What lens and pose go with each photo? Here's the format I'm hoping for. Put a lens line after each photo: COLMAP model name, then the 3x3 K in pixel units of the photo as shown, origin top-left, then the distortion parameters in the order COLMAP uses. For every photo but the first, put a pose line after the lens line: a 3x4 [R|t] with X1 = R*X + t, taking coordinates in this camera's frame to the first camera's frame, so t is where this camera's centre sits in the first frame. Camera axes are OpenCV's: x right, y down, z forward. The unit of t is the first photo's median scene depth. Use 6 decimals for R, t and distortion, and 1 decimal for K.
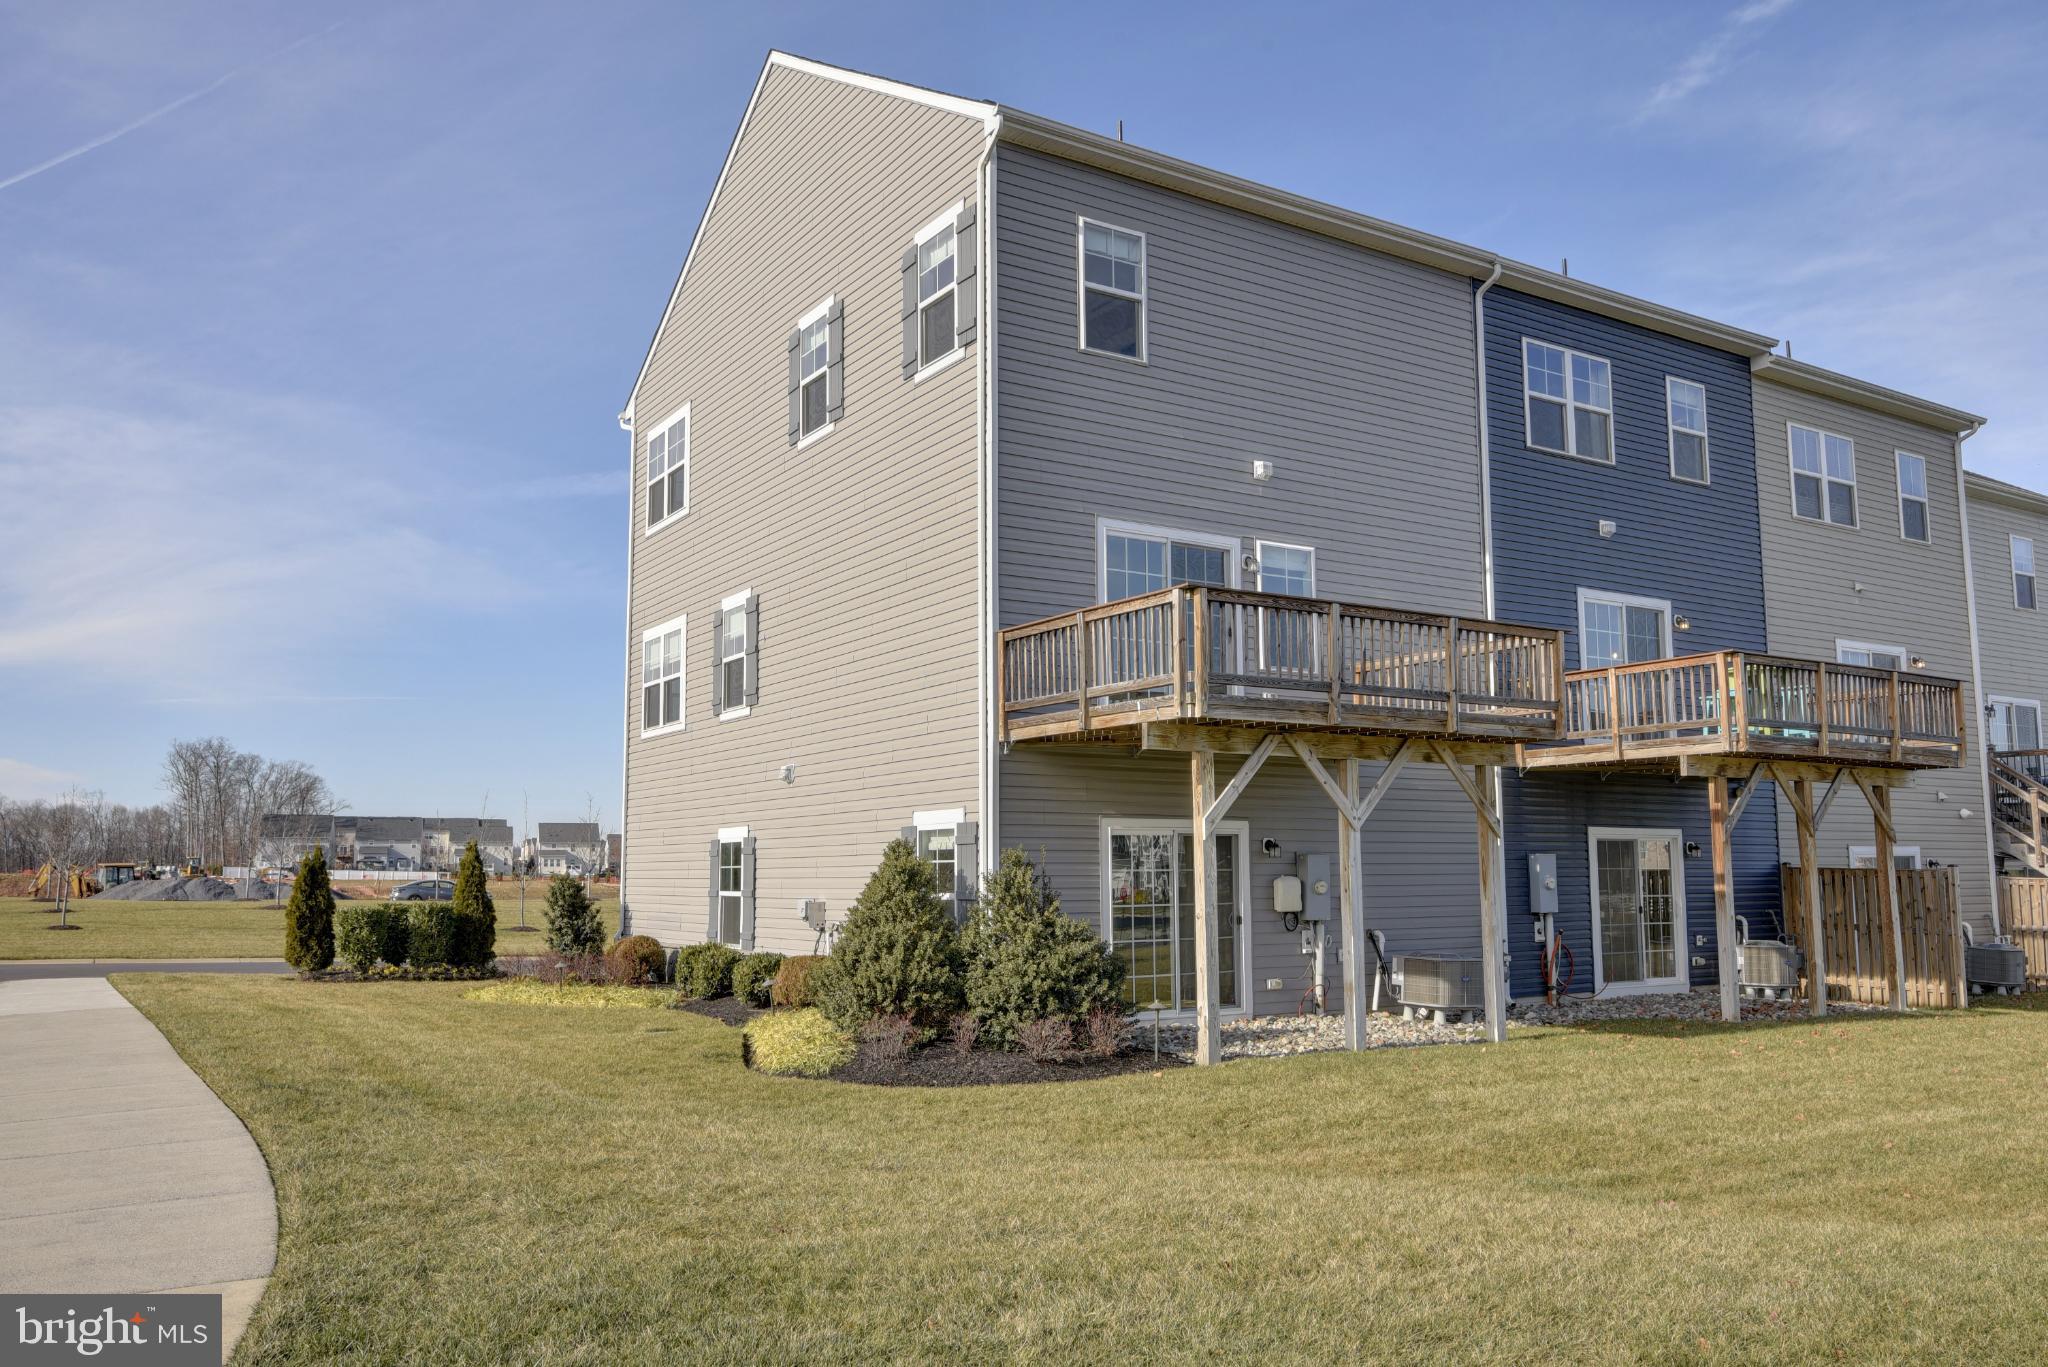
lens RADIAL K [[1573.7, 0, 1026.8], [0, 1573.7, 684.5], [0, 0, 1]] dist [-0.000733, -0.001188]
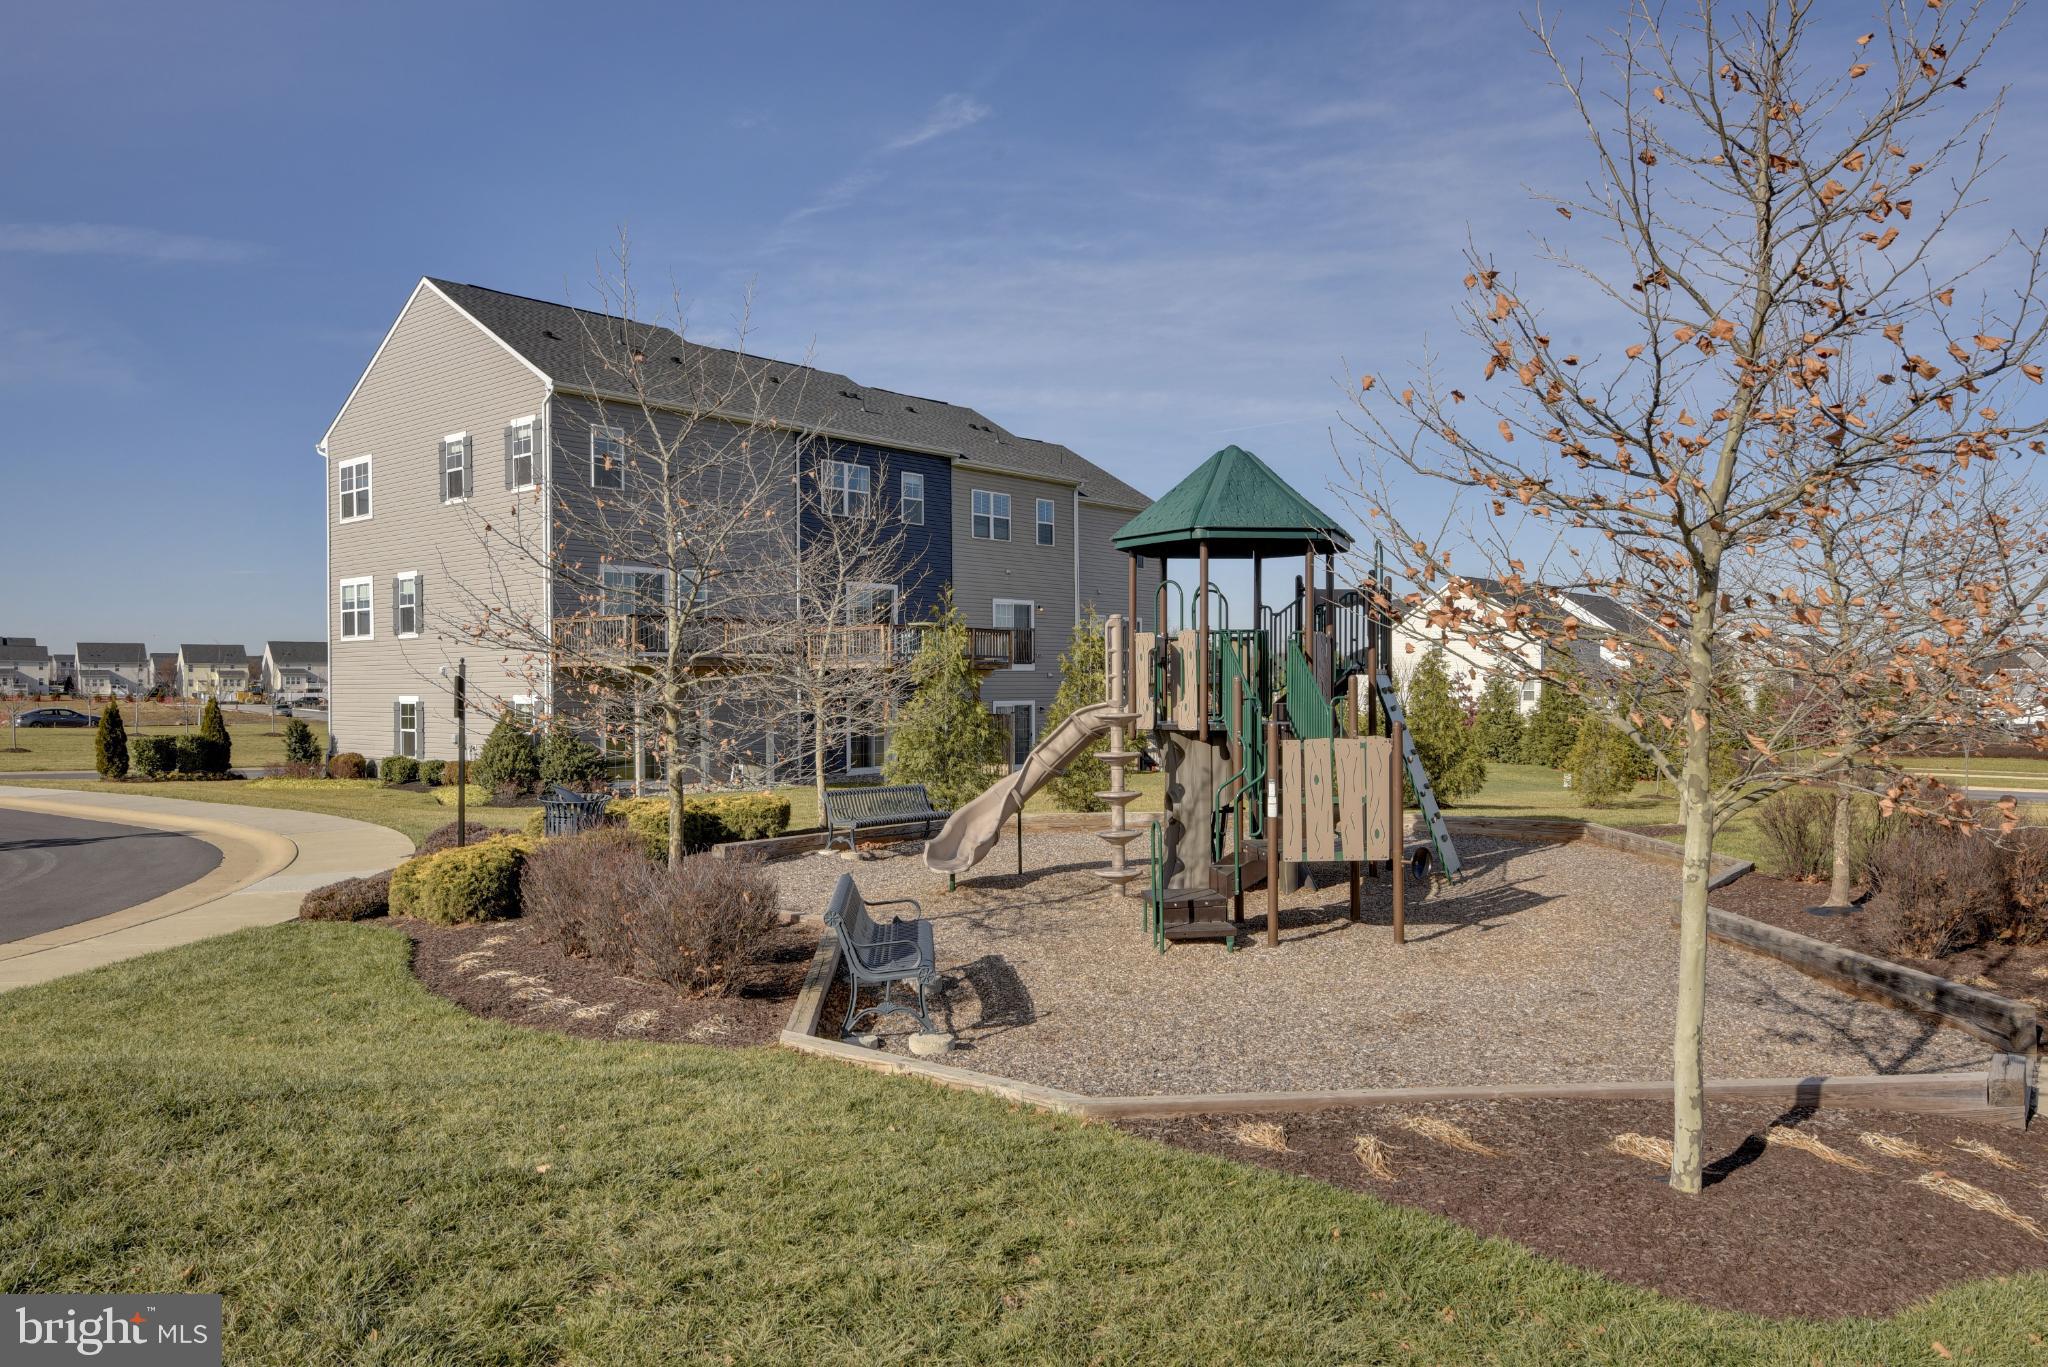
lens RADIAL K [[1504.6, 0, 1025.7], [0, 1504.6, 691.2], [0, 0, 1]] dist [0.004788, 0.001672]
pose [[0.961195, -0.001289, 0.275868, 0.027889], [-0.032170, 0.992643, 0.116727, -0.149773], [-0.273988, -0.121072, 0.954082, -0.933105]]
